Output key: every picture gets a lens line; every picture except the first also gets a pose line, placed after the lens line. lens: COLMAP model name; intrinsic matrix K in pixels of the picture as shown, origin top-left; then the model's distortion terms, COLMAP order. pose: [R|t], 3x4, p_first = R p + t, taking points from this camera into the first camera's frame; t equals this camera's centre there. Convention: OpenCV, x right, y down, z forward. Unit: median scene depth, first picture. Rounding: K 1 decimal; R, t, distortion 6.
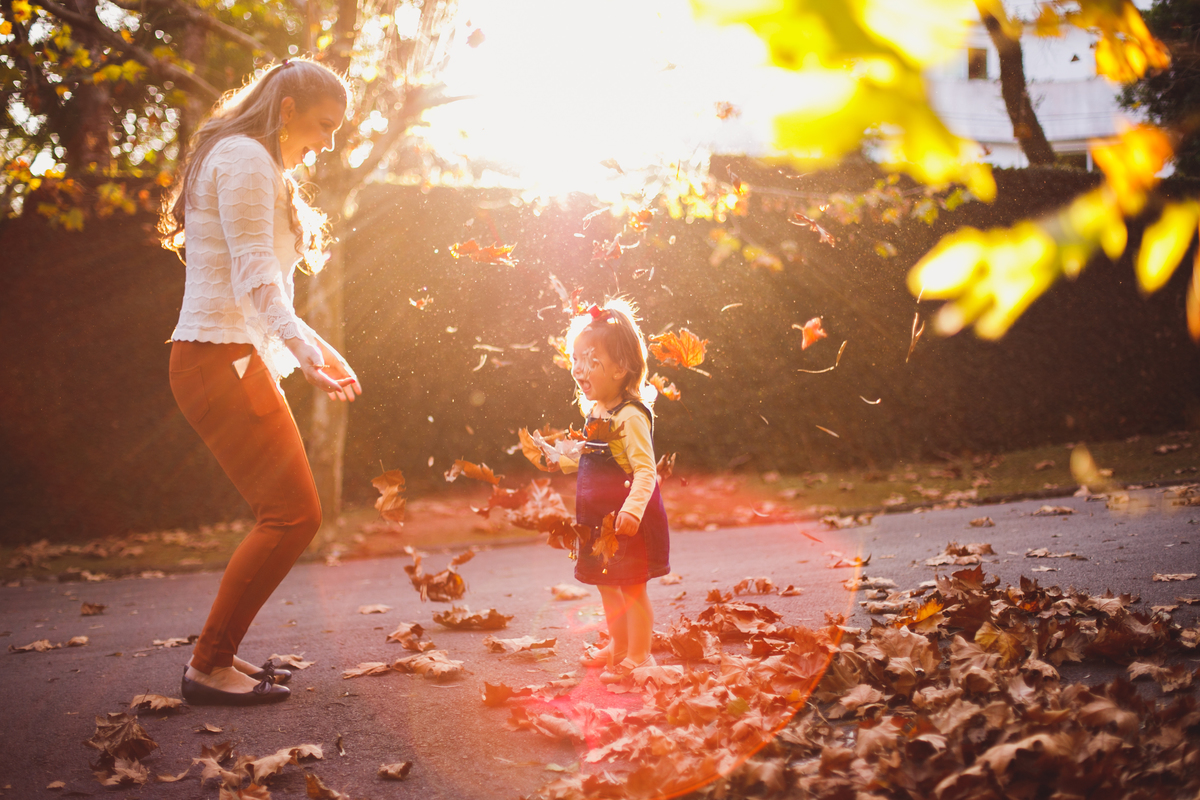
lens RADIAL K [[1755.2, 0, 600.0], [0, 1755.2, 400.0], [0, 0, 1]] dist [-0.144912, 0.022141]
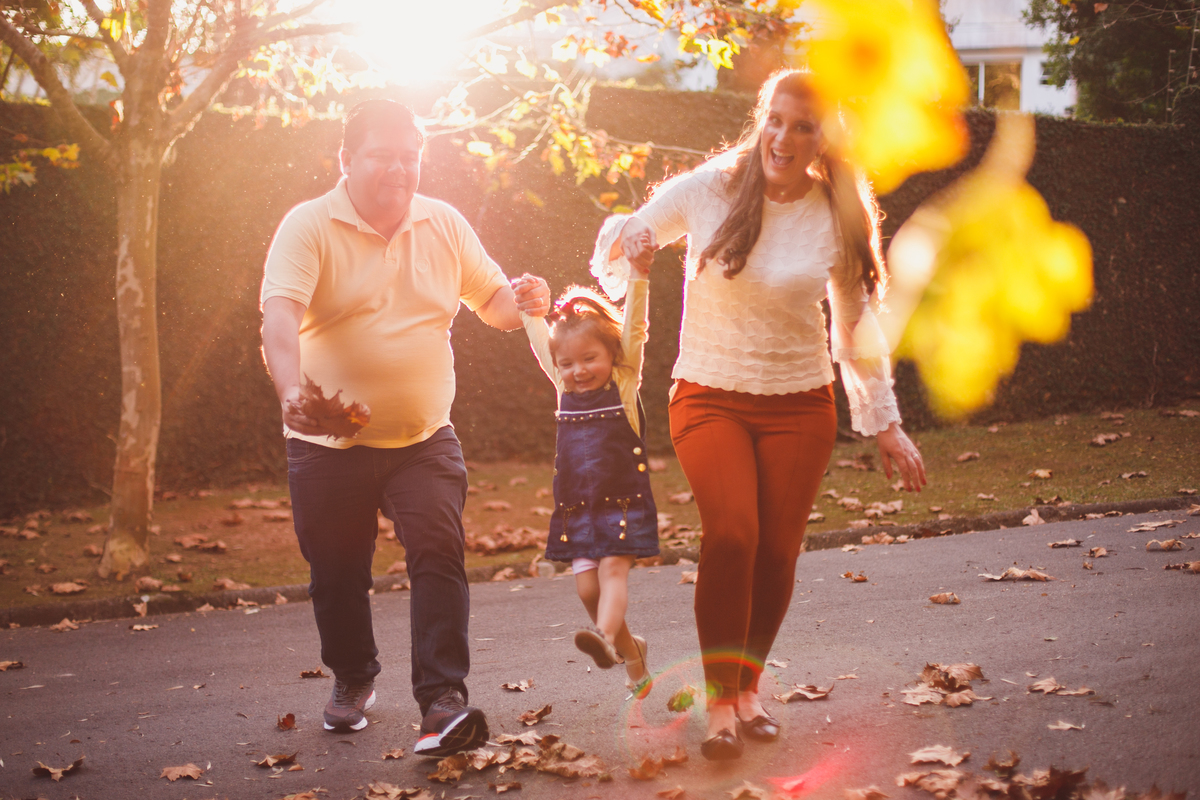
lens RADIAL K [[1821.7, 0, 600.0], [0, 1821.7, 400.0], [0, 0, 1]] dist [-0.139829, 0.021564]
pose [[0.996180, 0.014889, 0.086042, -0.011724], [-0.019967, 0.998090, 0.058460, -0.051184], [-0.085007, -0.059955, 0.994575, 0.131984]]
